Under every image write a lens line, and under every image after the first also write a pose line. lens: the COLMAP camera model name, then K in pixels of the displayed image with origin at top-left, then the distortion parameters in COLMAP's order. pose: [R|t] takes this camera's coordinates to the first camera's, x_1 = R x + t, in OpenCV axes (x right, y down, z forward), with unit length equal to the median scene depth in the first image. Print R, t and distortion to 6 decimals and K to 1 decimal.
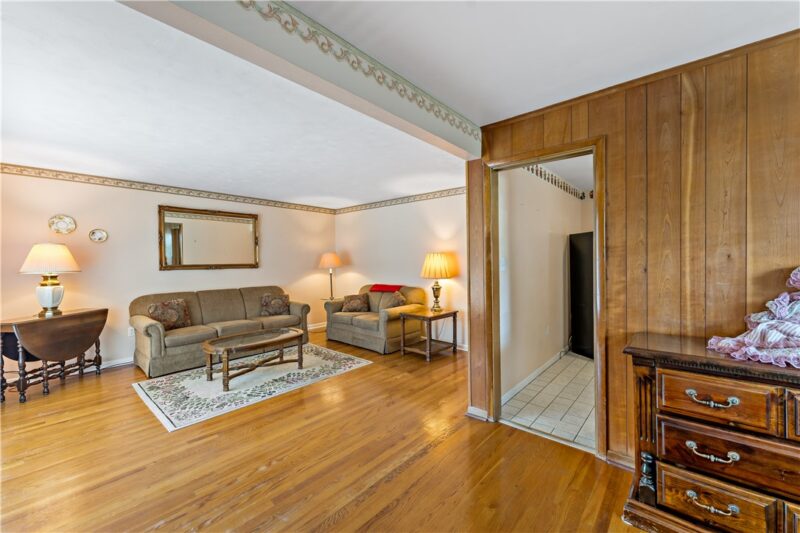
lens RADIAL K [[325.7, 0, 410.6], [0, 325.7, 265.3], [0, 0, 1]] dist [-0.000434, -0.000094]
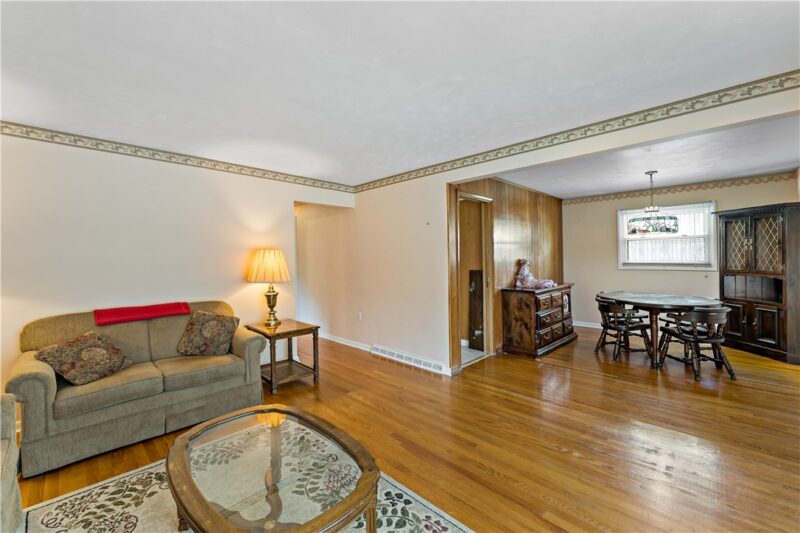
lens RADIAL K [[326.4, 0, 396.0], [0, 326.4, 254.7], [0, 0, 1]] dist [-0.001847, -0.000154]
pose [[0.075421, 0.017475, 0.996999, -0.844961], [0.024948, 0.999500, -0.019406, -0.004594], [-0.996840, 0.026336, 0.074948, 0.808775]]
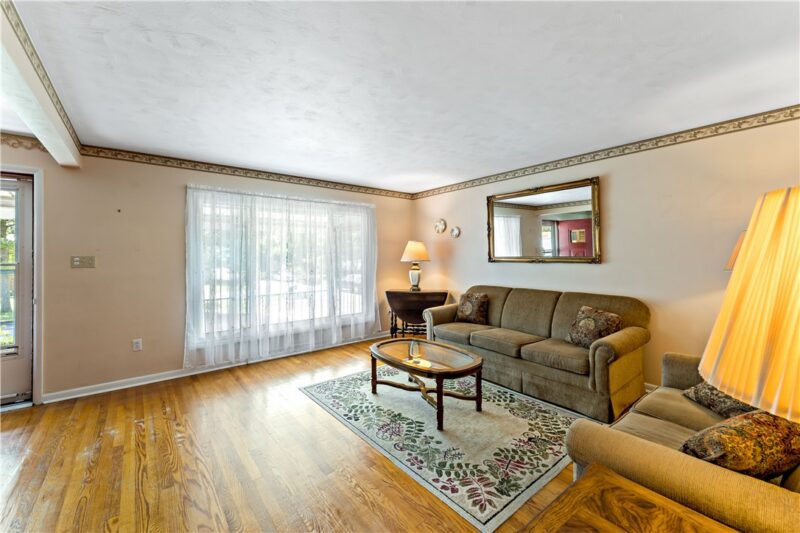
lens RADIAL K [[319.1, 0, 395.2], [0, 319.1, 251.6], [0, 0, 1]] dist [0.000168, -0.000025]
pose [[-0.188718, -0.003201, -0.982026, 0.278627], [-0.006021, 0.999980, -0.002103, -0.015027], [0.982013, 0.005516, -0.188733, 1.068714]]
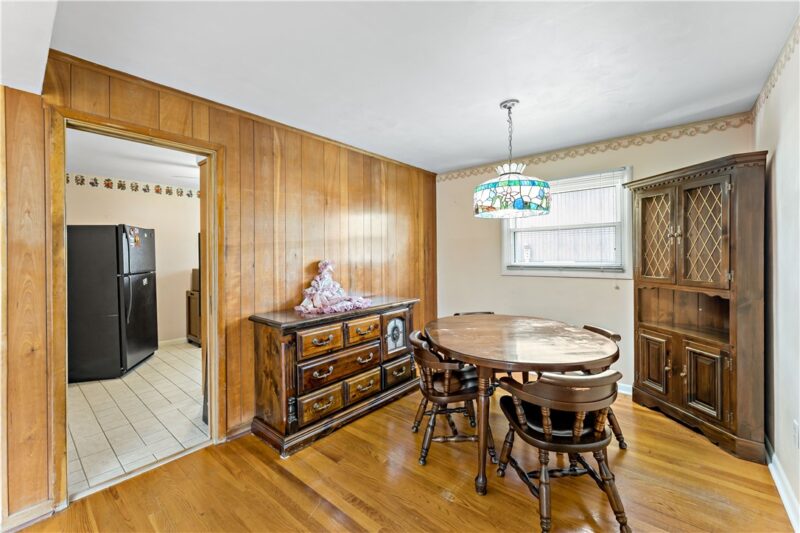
lens RADIAL K [[323.7, 0, 395.6], [0, 323.7, 255.7], [0, 0, 1]] dist [0.000207, 0.000001]
pose [[0.006649, 0.011484, 0.999912, -0.280747], [0.025709, 0.999602, -0.011651, 0.002568], [-0.999647, 0.025785, 0.006352, 0.231722]]
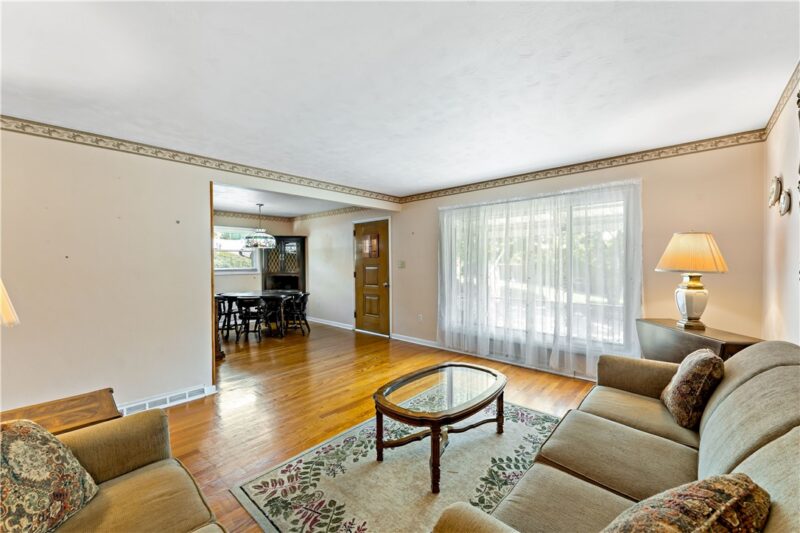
lens RADIAL K [[331.2, 0, 410.4], [0, 331.2, 264.2], [0, 0, 1]] dist [0.010471, 0.000032]
pose [[-0.999655, 0.018615, 0.018548, -0.420527], [0.019055, 0.999535, 0.023822, -0.022380], [-0.018095, 0.024167, -0.999544, 1.608143]]
